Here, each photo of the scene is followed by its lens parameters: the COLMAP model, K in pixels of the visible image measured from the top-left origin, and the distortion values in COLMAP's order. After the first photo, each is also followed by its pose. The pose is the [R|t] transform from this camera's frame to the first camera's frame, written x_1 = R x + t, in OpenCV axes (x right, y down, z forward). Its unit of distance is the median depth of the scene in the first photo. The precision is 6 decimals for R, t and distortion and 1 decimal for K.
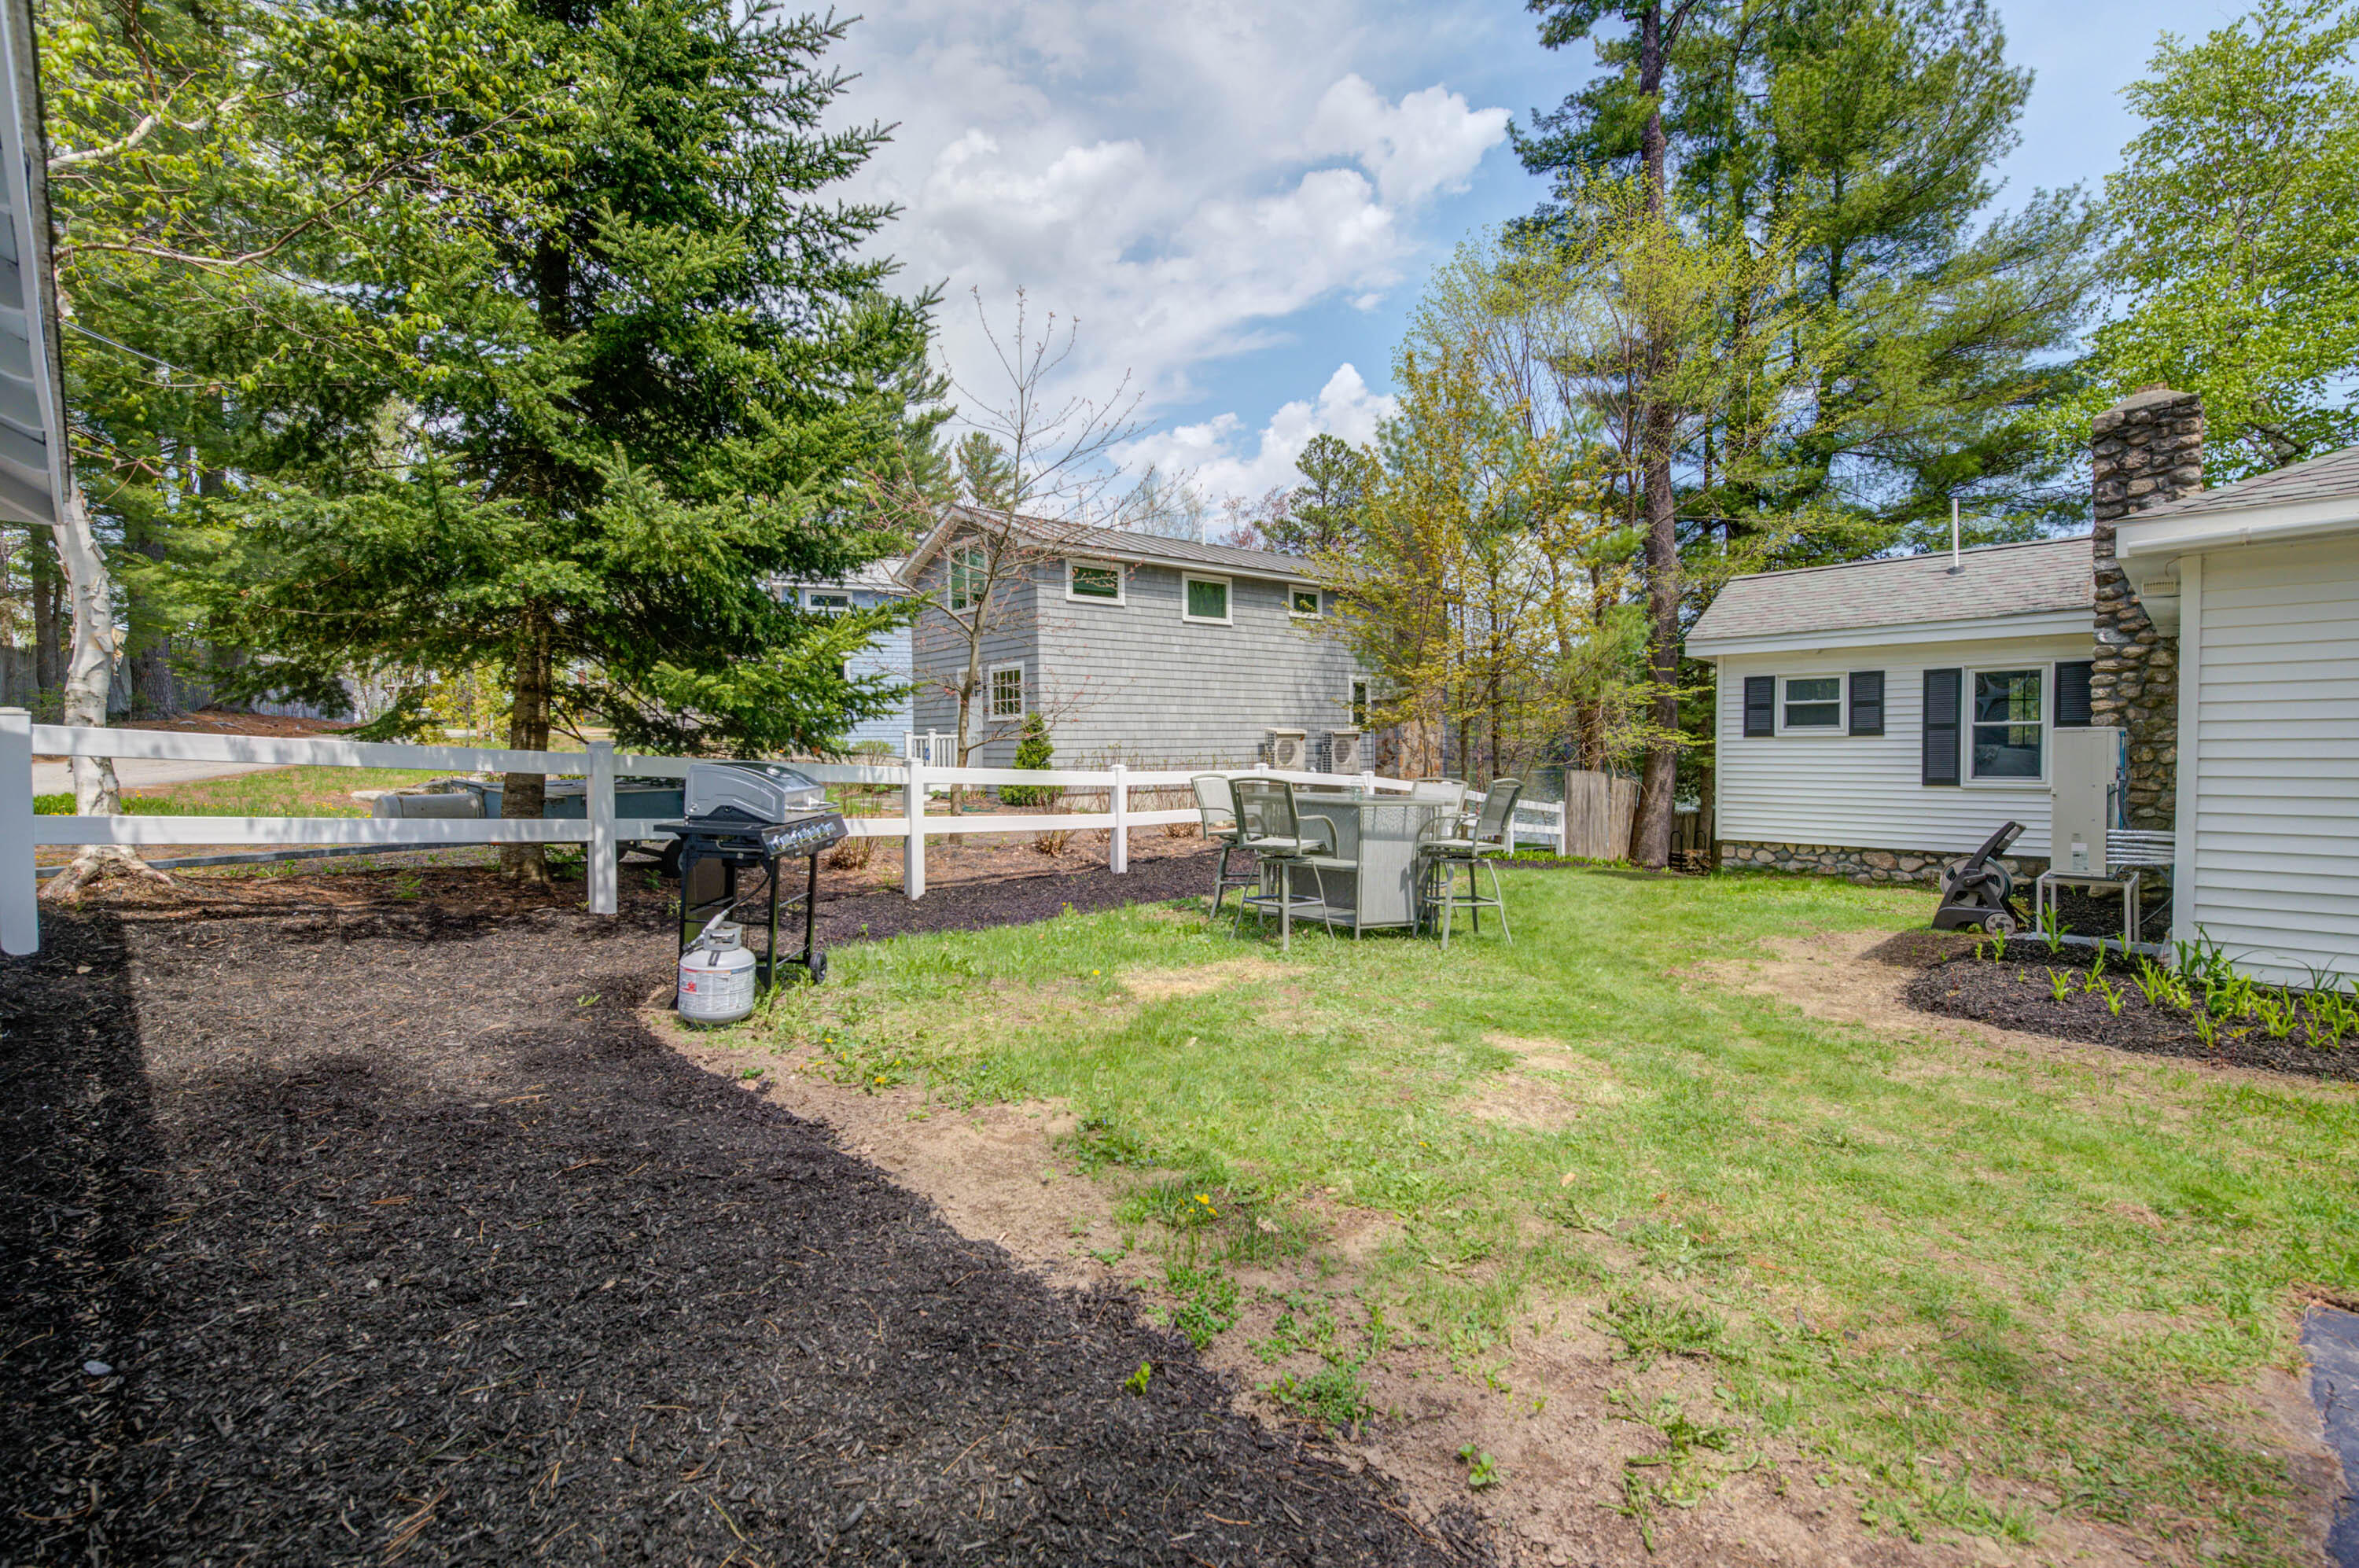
lens RADIAL K [[1039.9, 0, 1179.5], [0, 1039.9, 784.0], [0, 0, 1]] dist [0.000744, 0.000131]
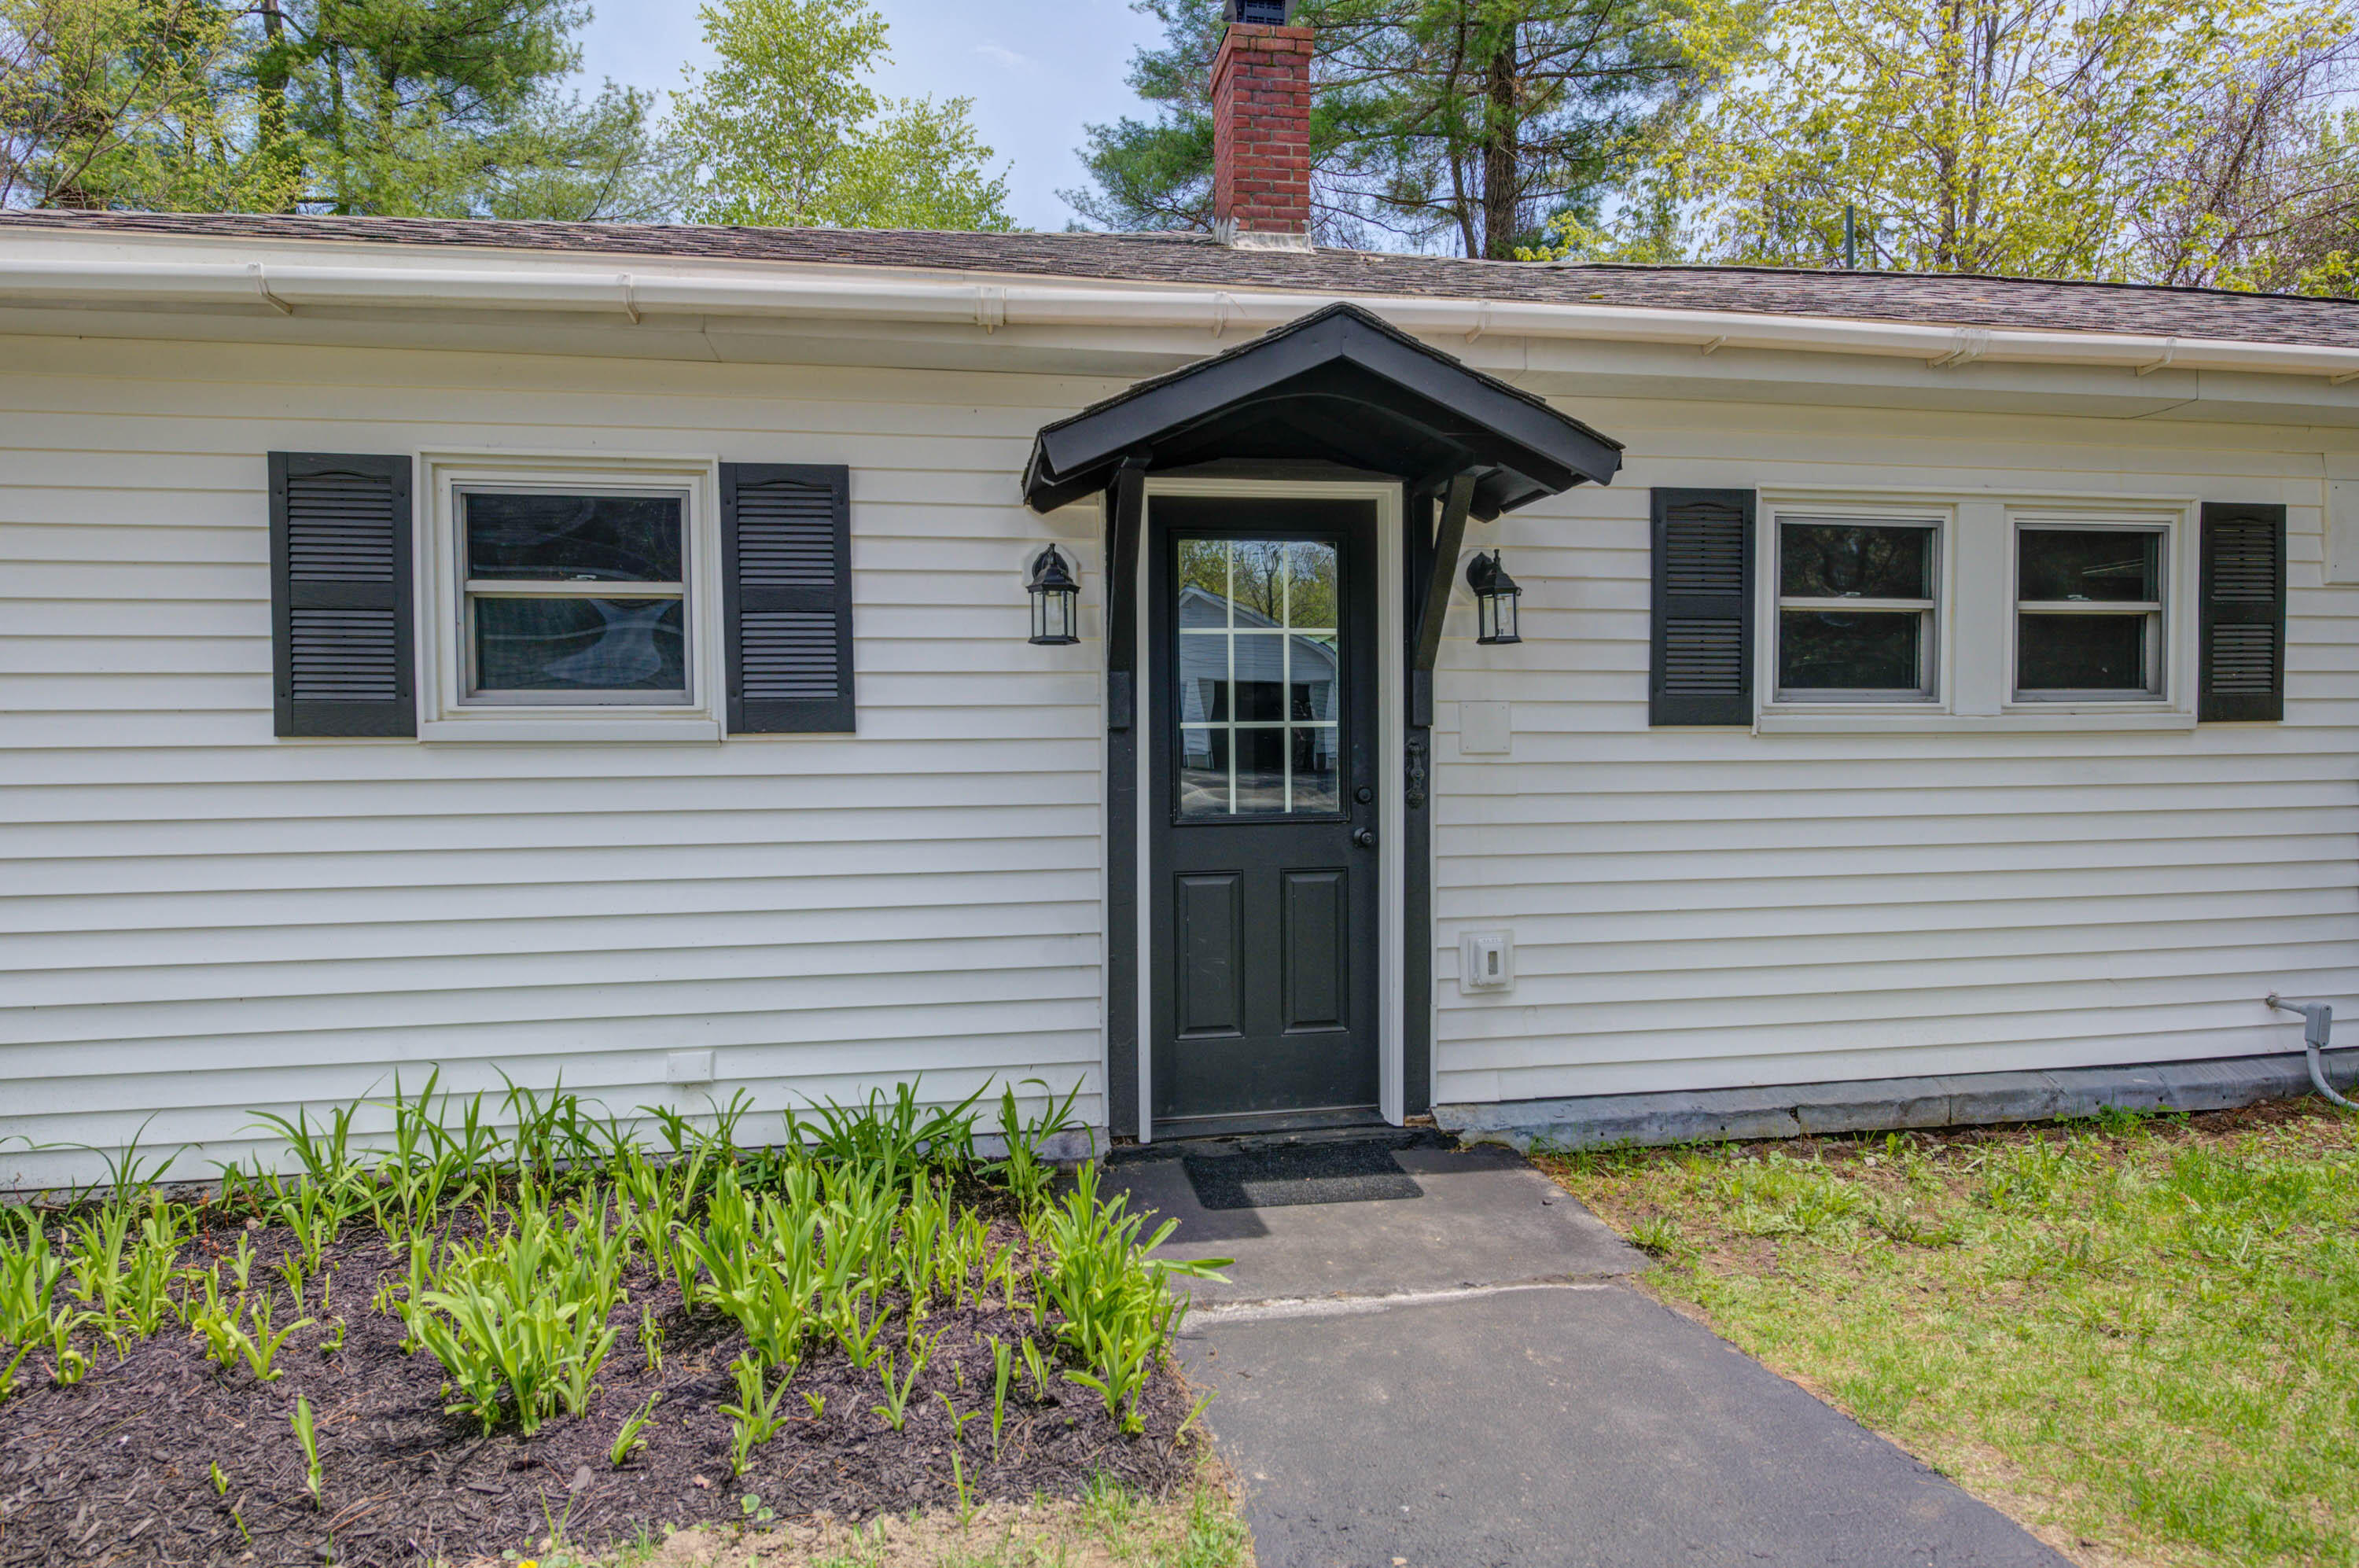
lens RADIAL K [[1278.5, 0, 1179.5], [0, 1278.5, 784.0], [0, 0, 1]] dist [0.000429, 0.000701]
pose [[0.569966, -0.026061, 0.821255, 0.336013], [0.034485, 0.999375, 0.007781, 0.002612], [-0.820945, 0.023886, 0.570508, 0.075265]]
